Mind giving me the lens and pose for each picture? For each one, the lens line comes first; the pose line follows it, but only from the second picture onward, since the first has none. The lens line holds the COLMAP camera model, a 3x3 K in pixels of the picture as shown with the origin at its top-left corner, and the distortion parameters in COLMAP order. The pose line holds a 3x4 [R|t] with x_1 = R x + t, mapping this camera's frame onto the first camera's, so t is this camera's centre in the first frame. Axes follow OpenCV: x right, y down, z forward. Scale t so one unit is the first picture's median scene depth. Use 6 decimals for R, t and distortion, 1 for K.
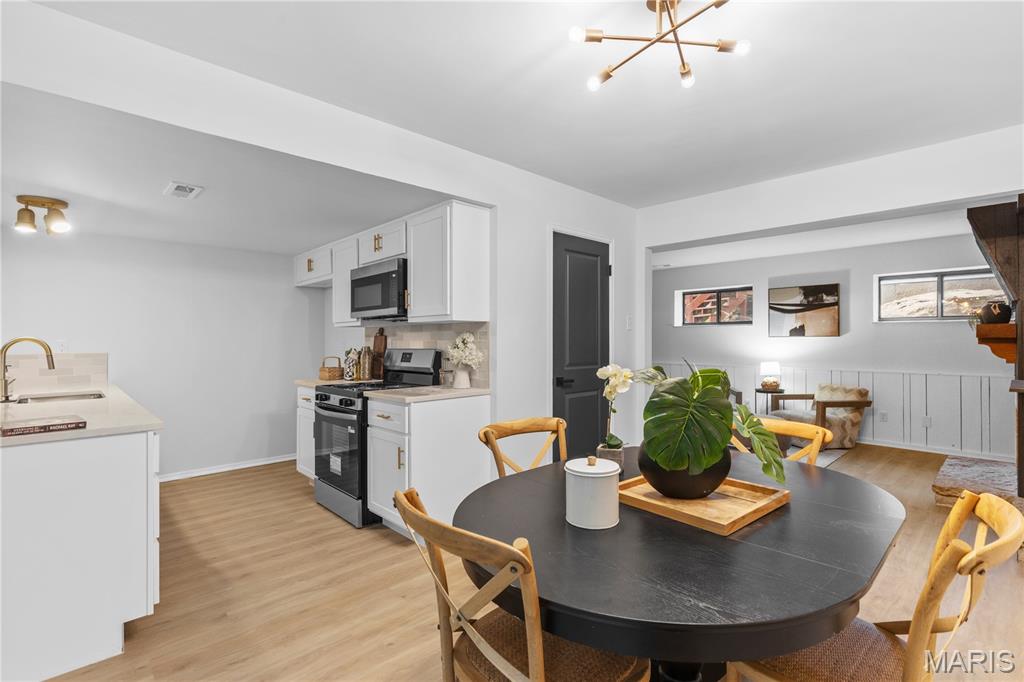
lens RADIAL K [[480.1, 0, 513.0], [0, 480.1, 331.5], [0, 0, 1]] dist [0.003181, 0.000196]
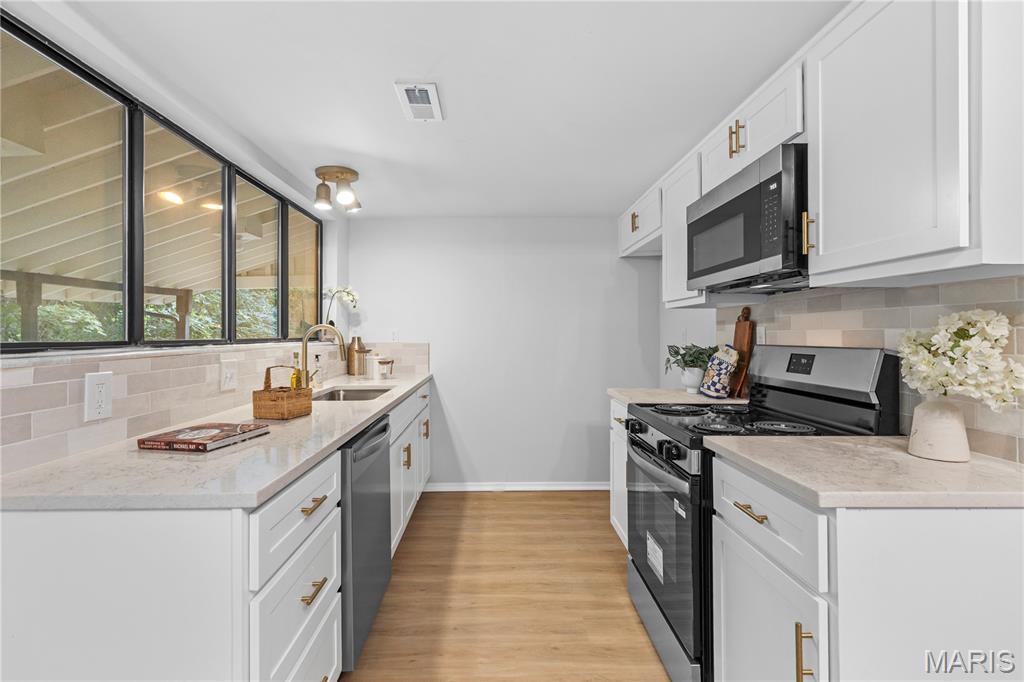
lens RADIAL K [[480.1, 0, 503.5], [0, 480.1, 329.8], [0, 0, 1]] dist [0.003181, 0.000196]
pose [[0.740994, -0.000413, -0.671512, -0.123106], [0.009944, 0.999897, 0.010358, 0.011997], [0.671438, -0.014353, 0.740921, 0.456764]]
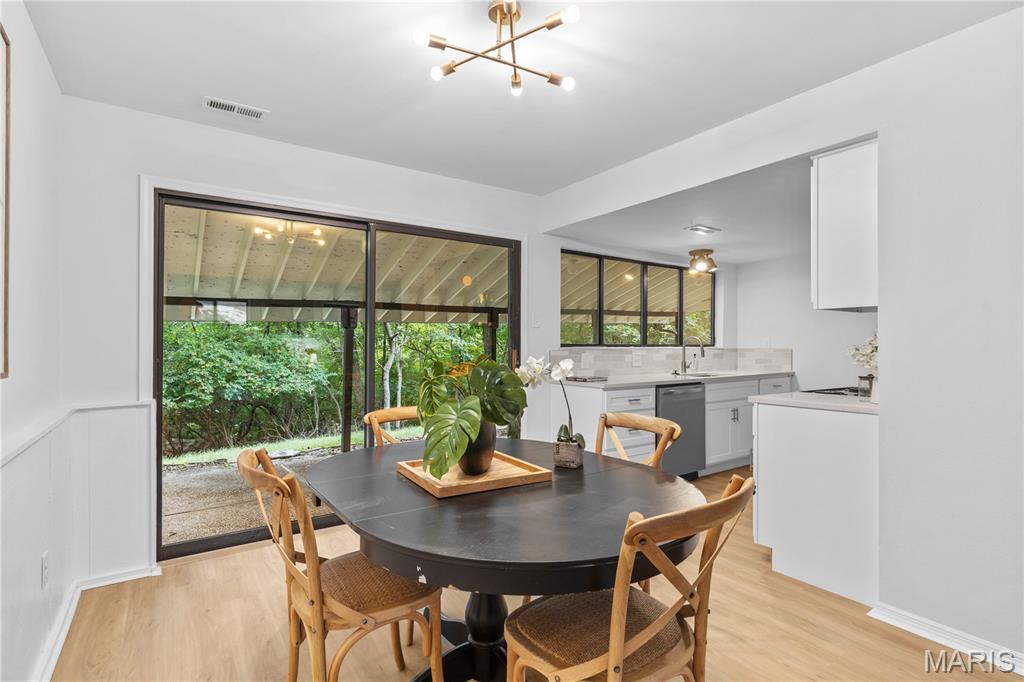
lens RADIAL K [[505.6, 0, 513.4], [0, 505.6, 350.7], [0, 0, 1]] dist [0.000547, -0.000164]
pose [[-0.148845, 0.015846, -0.988734, 0.650580], [0.018978, 0.999733, 0.013165, 0.019344], [0.988678, -0.016805, -0.149106, 0.532925]]
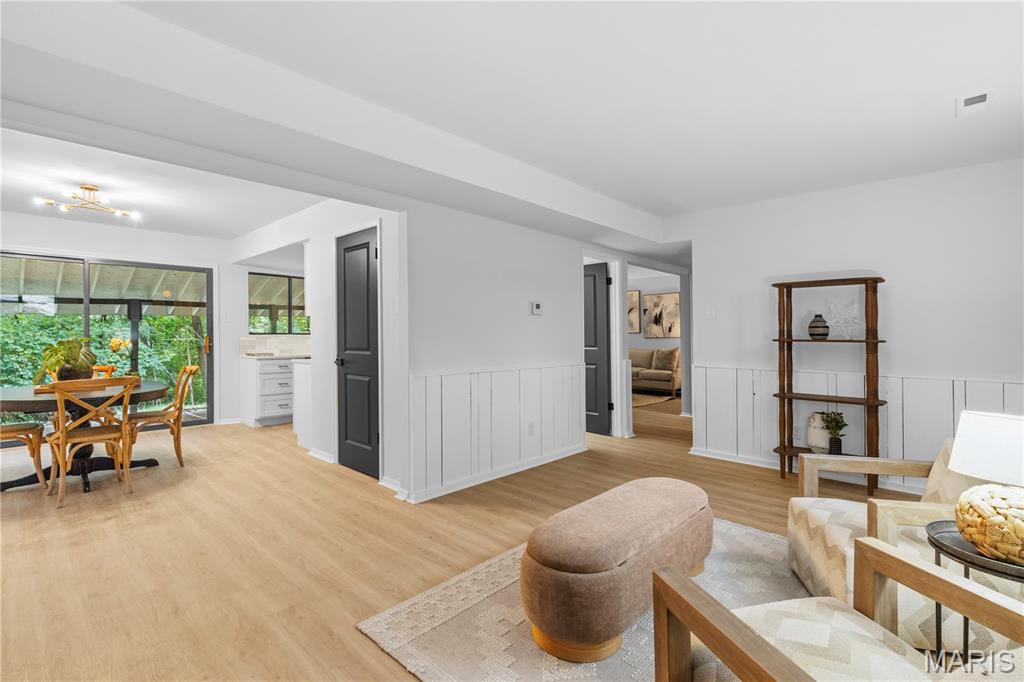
lens RADIAL K [[480.1, 0, 509.8], [0, 480.1, 338.1], [0, 0, 1]] dist [0.003181, 0.000196]
pose [[0.057036, 0.012427, -0.998295, 1.323917], [0.016940, 0.999767, 0.013413, 0.034612], [0.998228, -0.017676, 0.056812, 1.351731]]
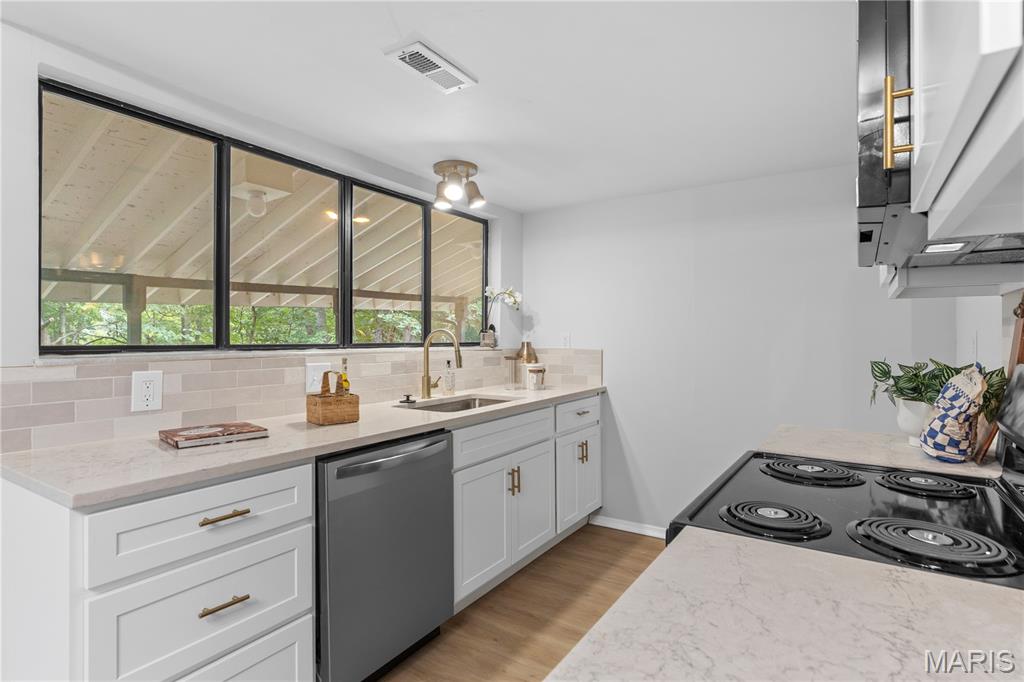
lens RADIAL K [[527.2, 0, 521.9], [0, 527.2, 335.6], [0, 0, 1]] dist [-0.001625, 0.000102]
pose [[0.249070, 0.003644, -0.968479, -0.046211], [0.015641, 0.999847, 0.007785, 0.014408], [0.968359, -0.017087, 0.248975, 0.741007]]
